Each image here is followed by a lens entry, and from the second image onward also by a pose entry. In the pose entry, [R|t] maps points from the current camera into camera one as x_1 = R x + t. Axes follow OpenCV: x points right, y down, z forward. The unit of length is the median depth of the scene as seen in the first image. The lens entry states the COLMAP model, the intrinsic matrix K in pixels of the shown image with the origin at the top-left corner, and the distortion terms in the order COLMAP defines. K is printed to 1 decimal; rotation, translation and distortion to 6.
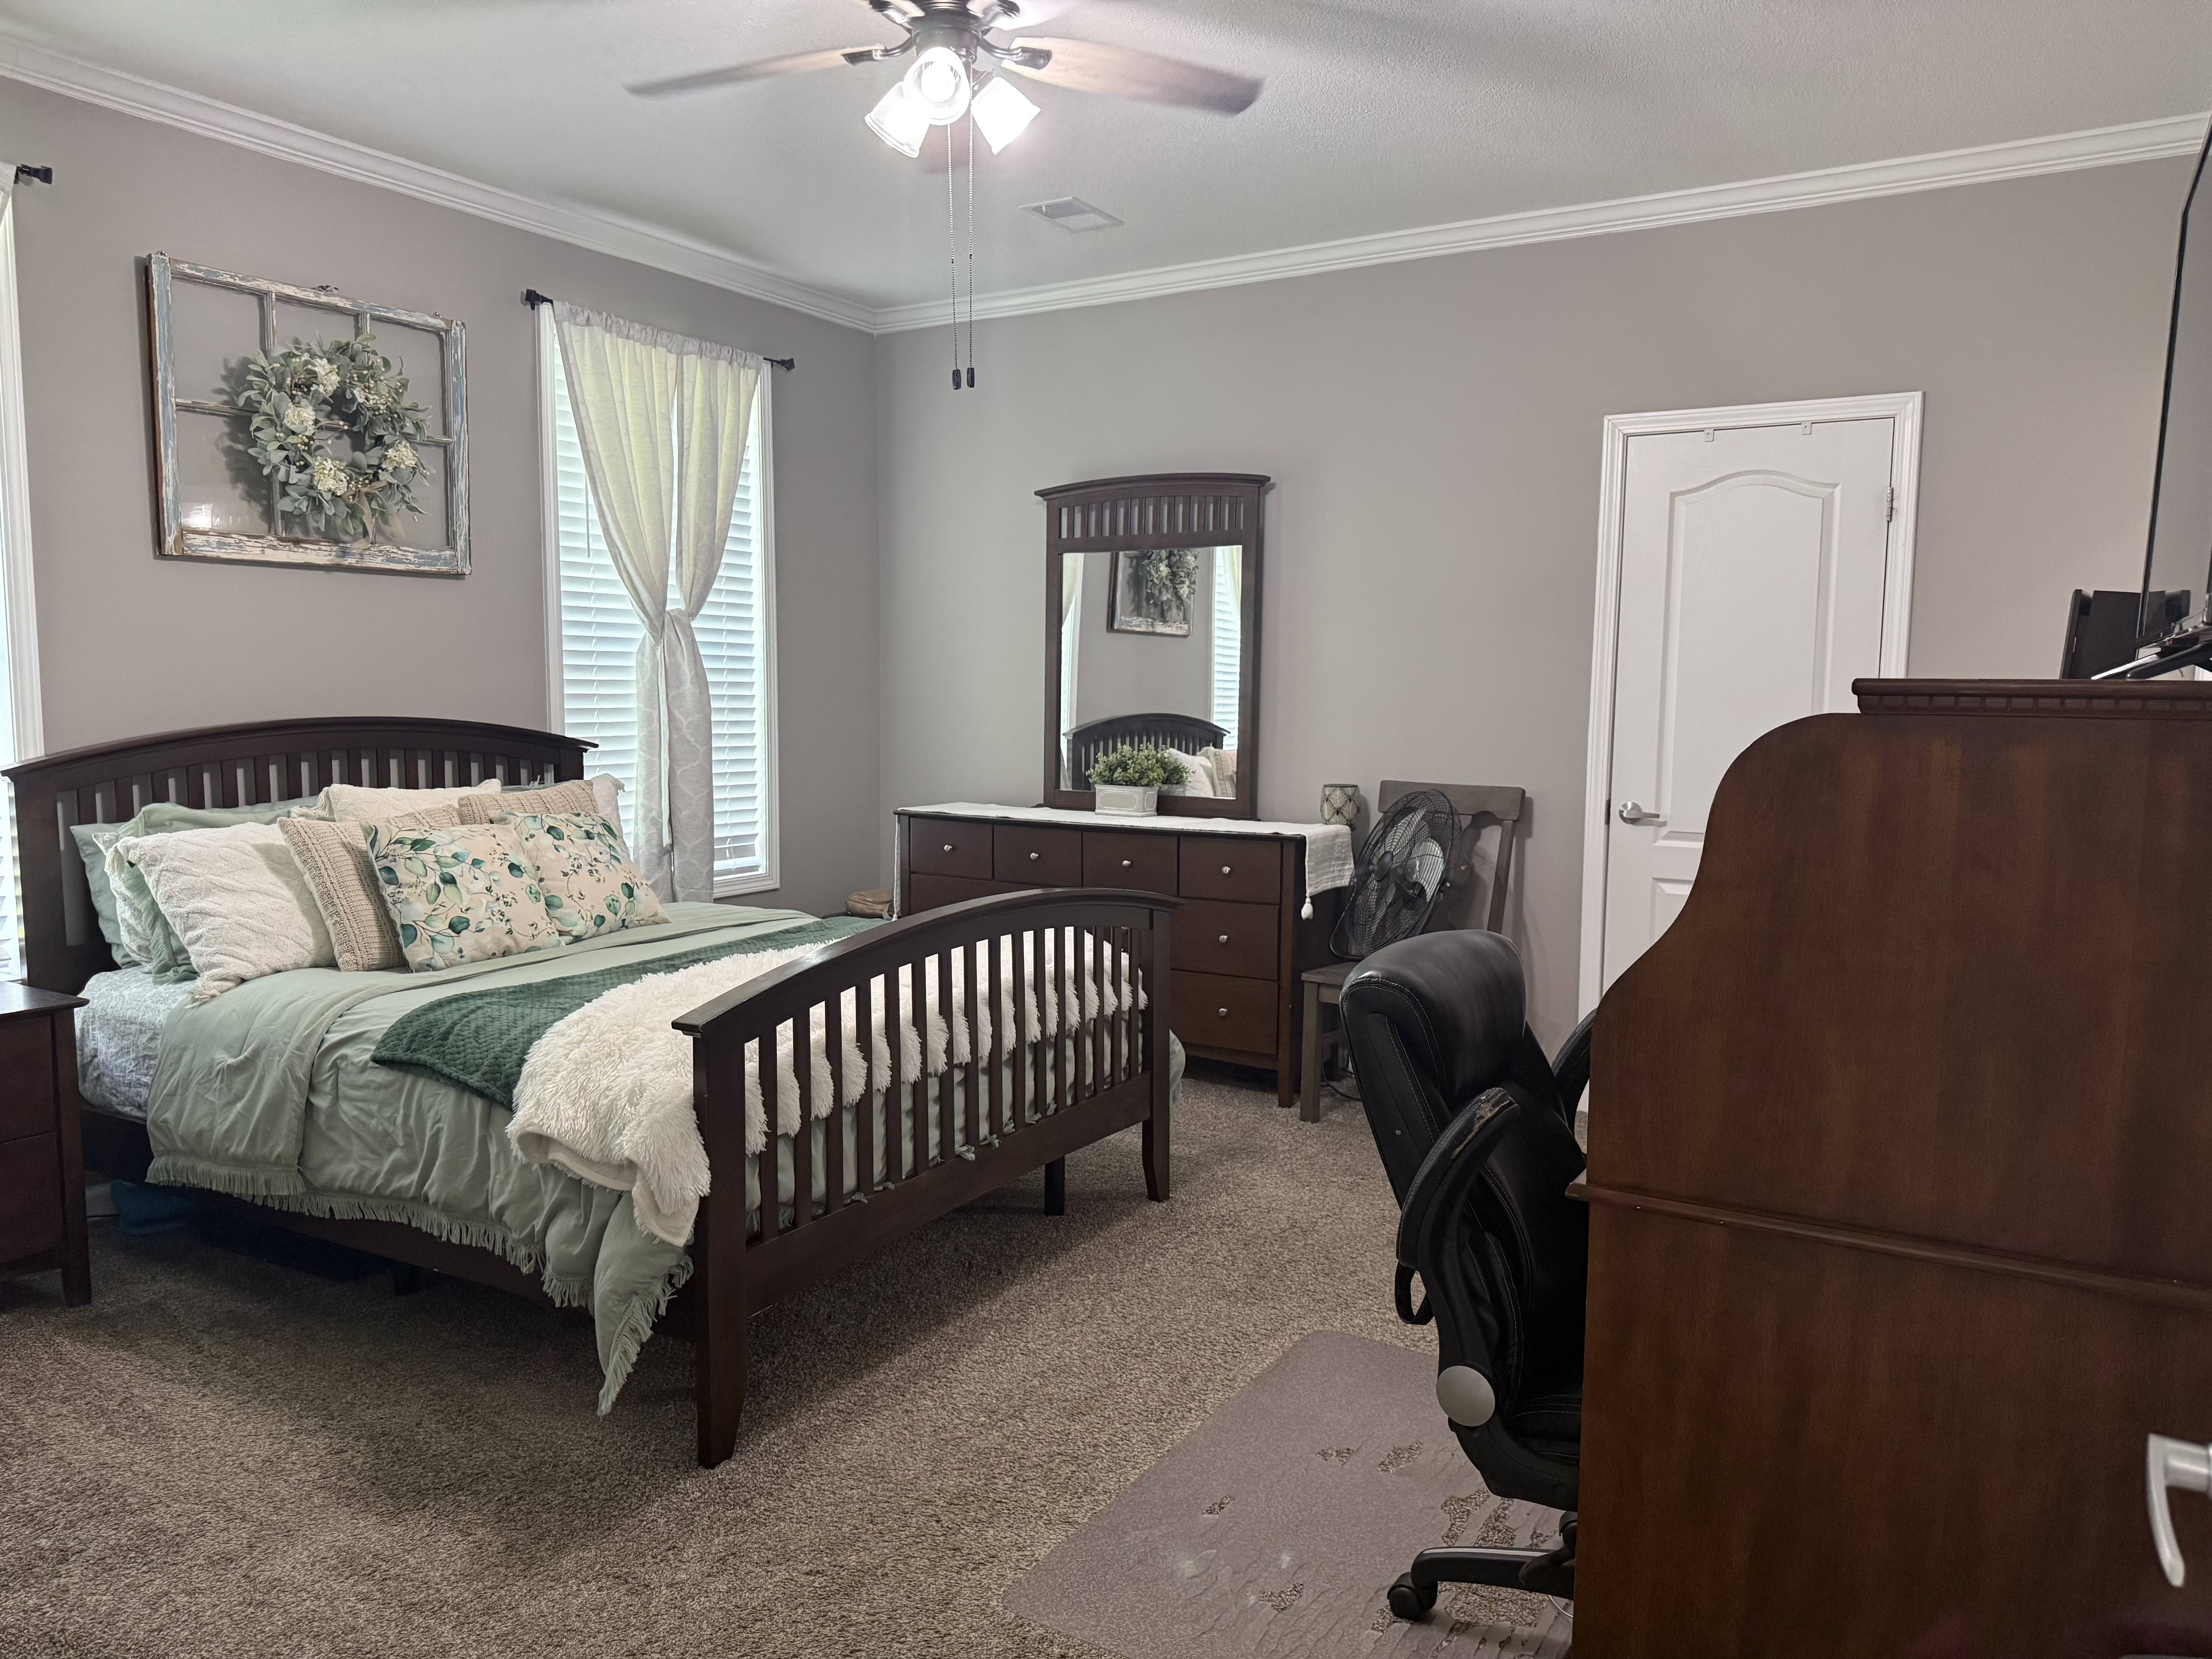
lens RADIAL K [[1573.2, 0, 1095.6], [0, 1573.2, 817.5], [0, 0, 1]] dist [0.010870, -0.012387]
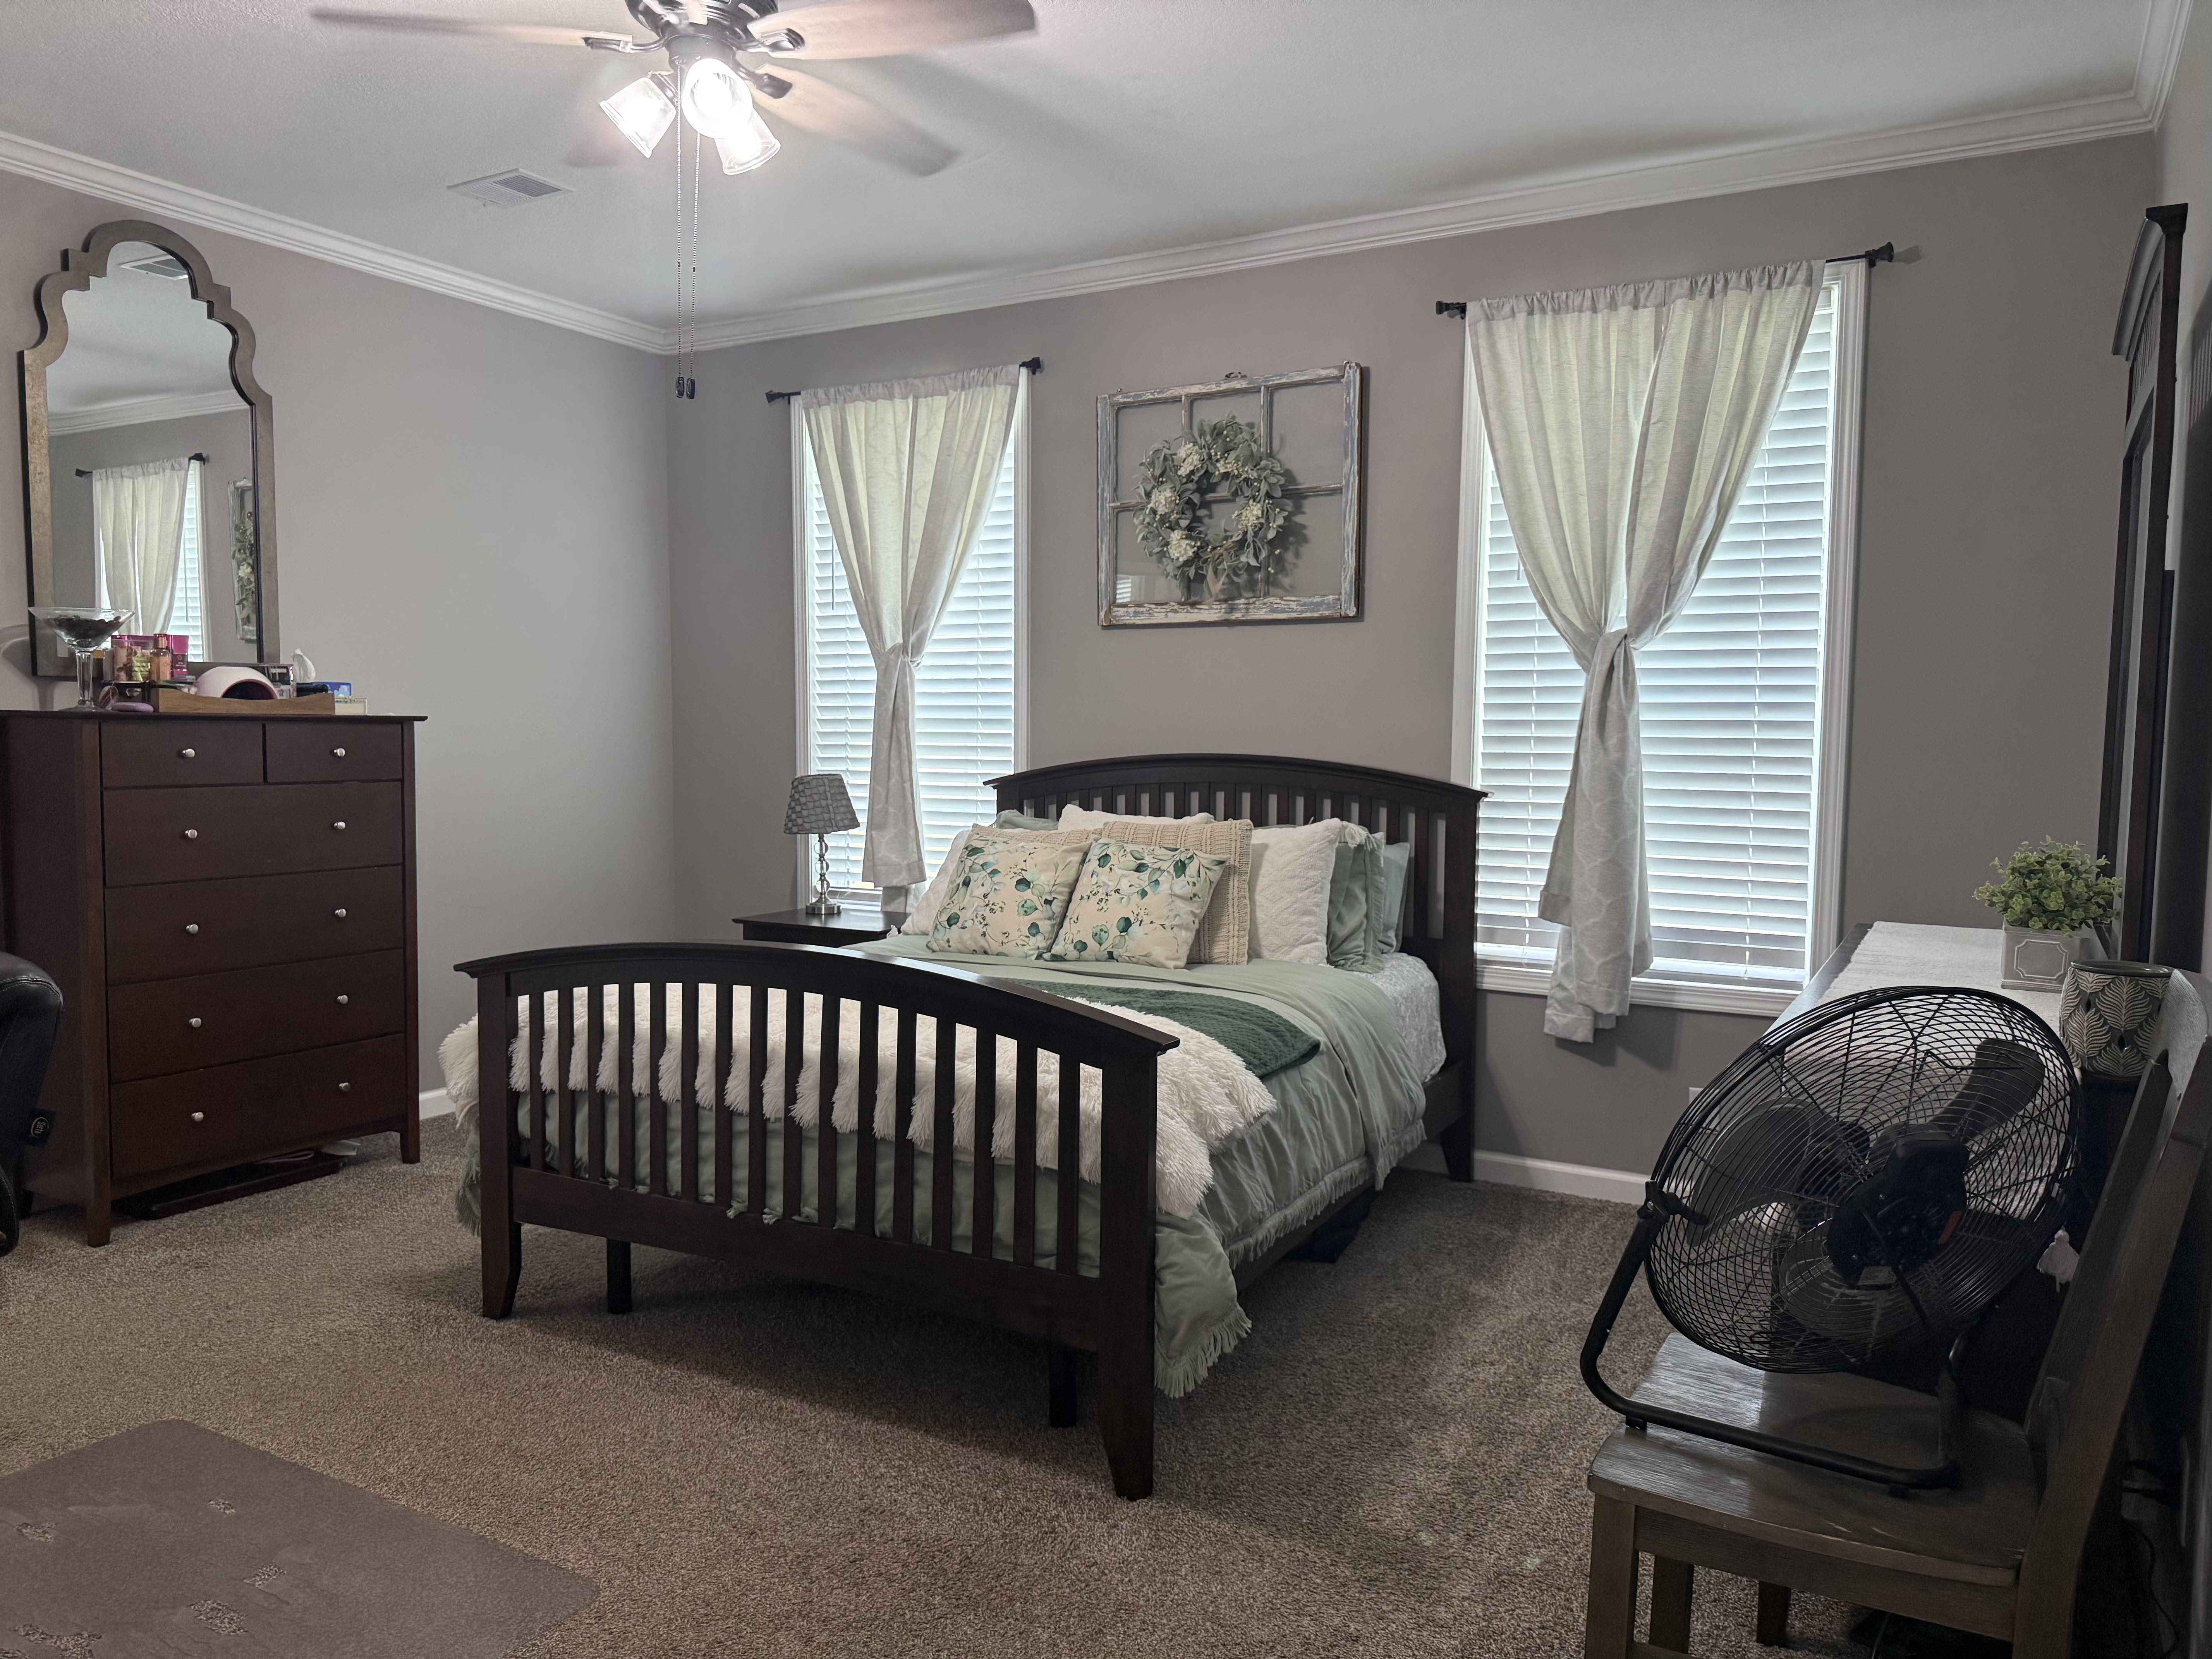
lens RADIAL K [[1573.2, 0, 1090.3], [0, 1573.2, 852.6], [0, 0, 1]] dist [0.010870, -0.012387]
pose [[0.006788, 0.062208, -0.998040, 0.662196], [-0.102474, 0.992852, 0.061188, -0.055303], [0.994713, 0.101858, 0.013114, 0.923057]]
